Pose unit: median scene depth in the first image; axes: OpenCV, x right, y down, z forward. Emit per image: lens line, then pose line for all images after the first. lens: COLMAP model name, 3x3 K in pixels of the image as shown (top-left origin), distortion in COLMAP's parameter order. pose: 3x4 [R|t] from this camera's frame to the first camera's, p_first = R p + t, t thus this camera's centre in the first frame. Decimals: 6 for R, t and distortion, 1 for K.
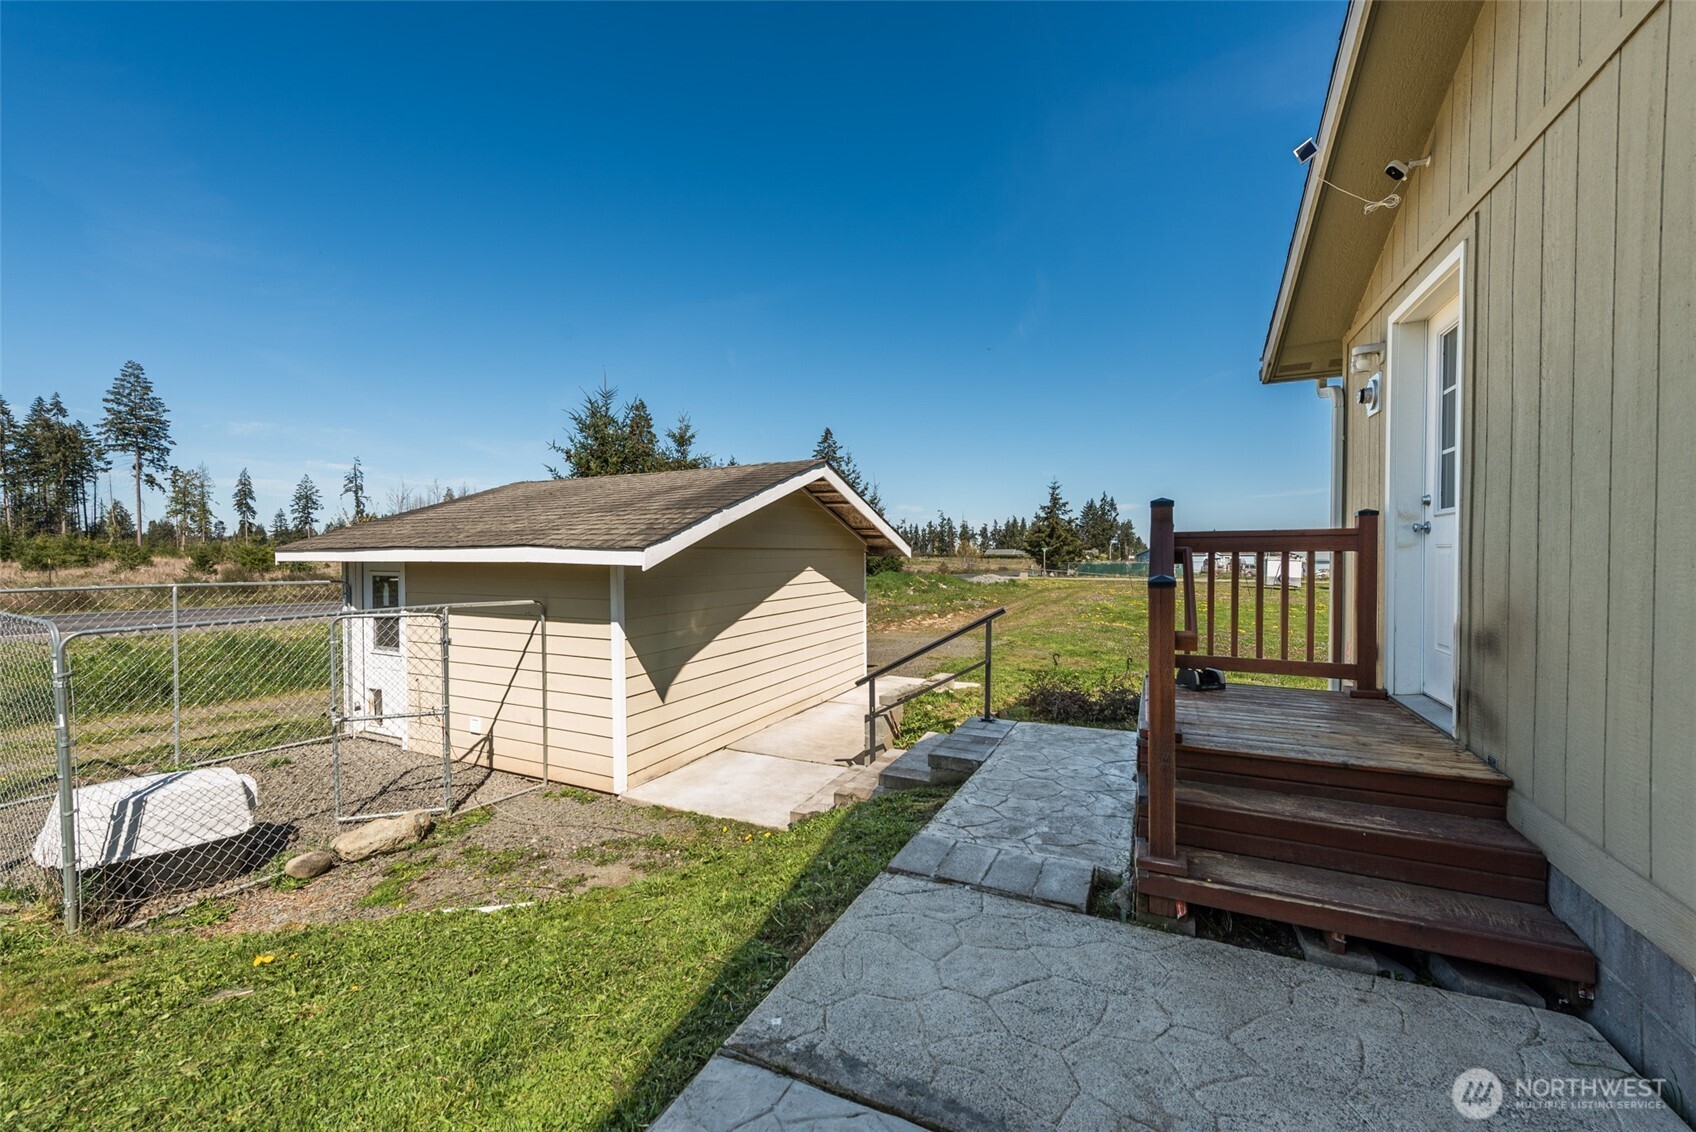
lens RADIAL K [[658.2, 0, 844.0], [0, 658.2, 564.4], [0, 0, 1]] dist [0.005717, -0.001448]
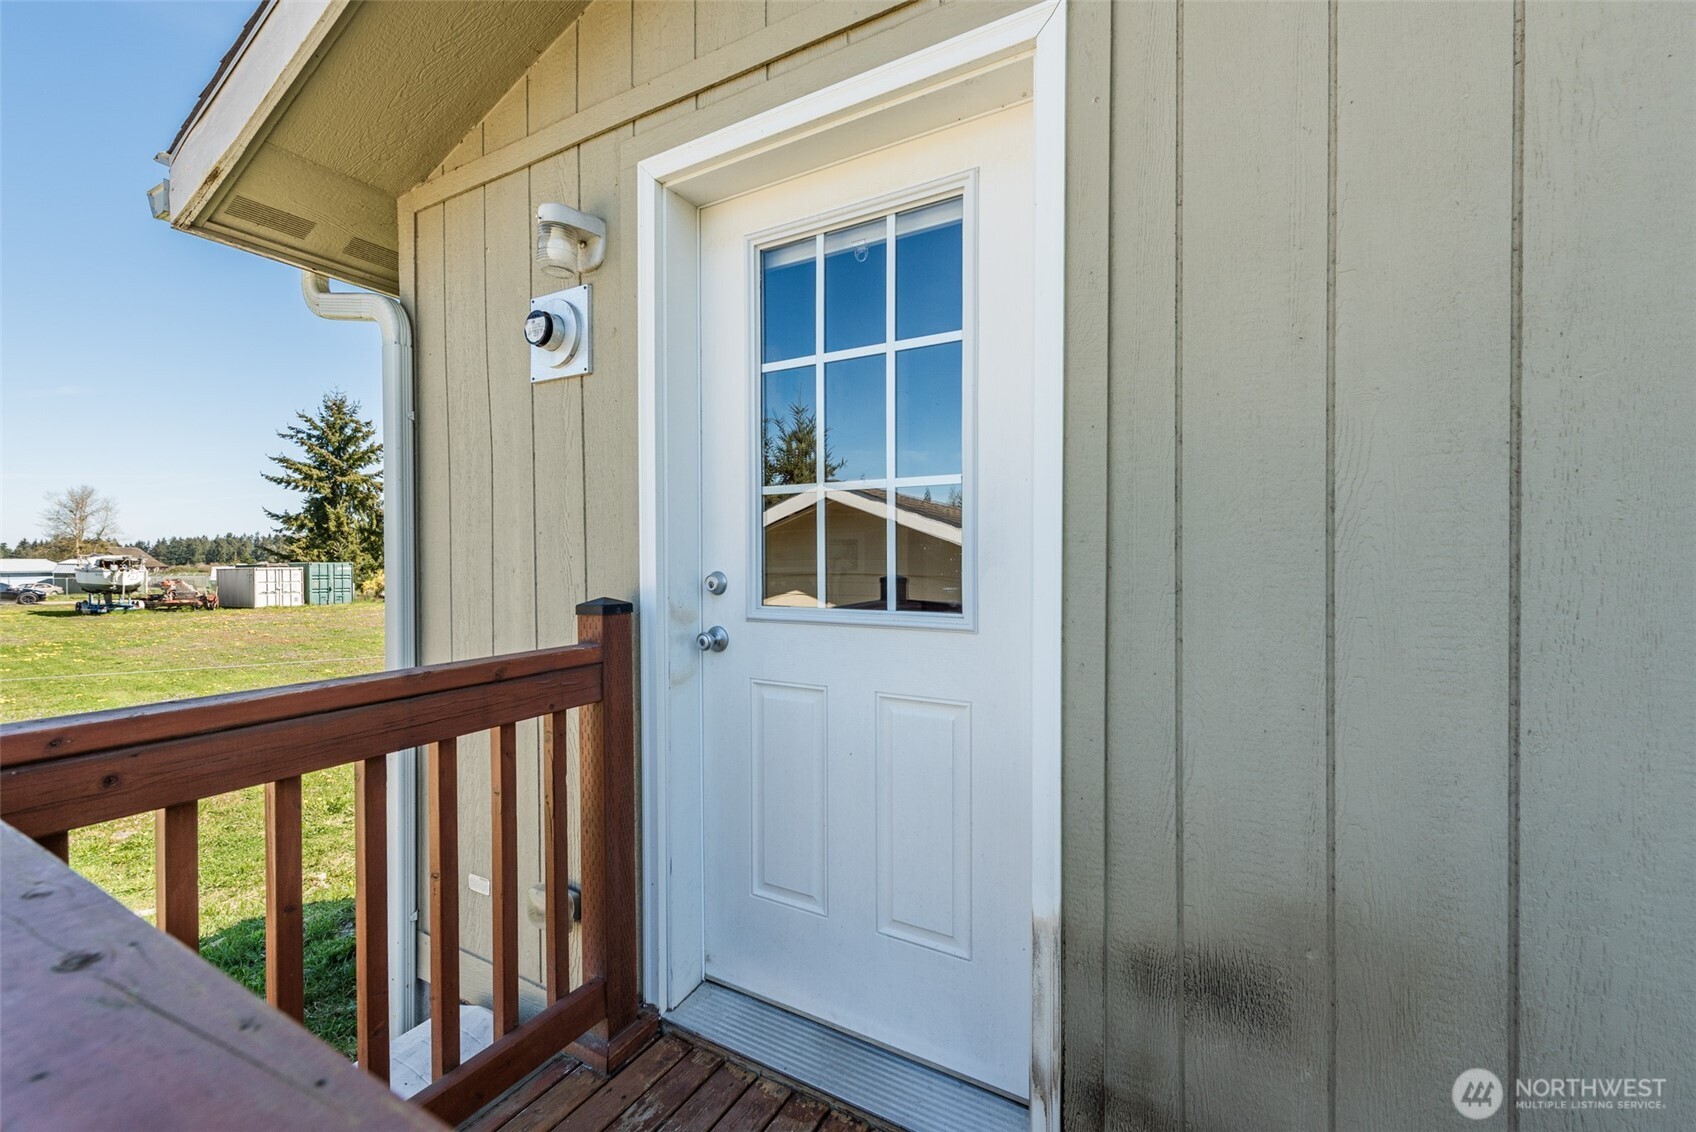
lens RADIAL K [[658.2, 0, 849.6], [0, 658.2, 558.1], [0, 0, 1]] dist [0.005717, -0.001448]
pose [[0.042964, -0.006446, 0.999056, 0.375123], [0.019372, 0.999797, 0.005618, -0.108185], [-0.998889, 0.019113, 0.043080, 0.819024]]
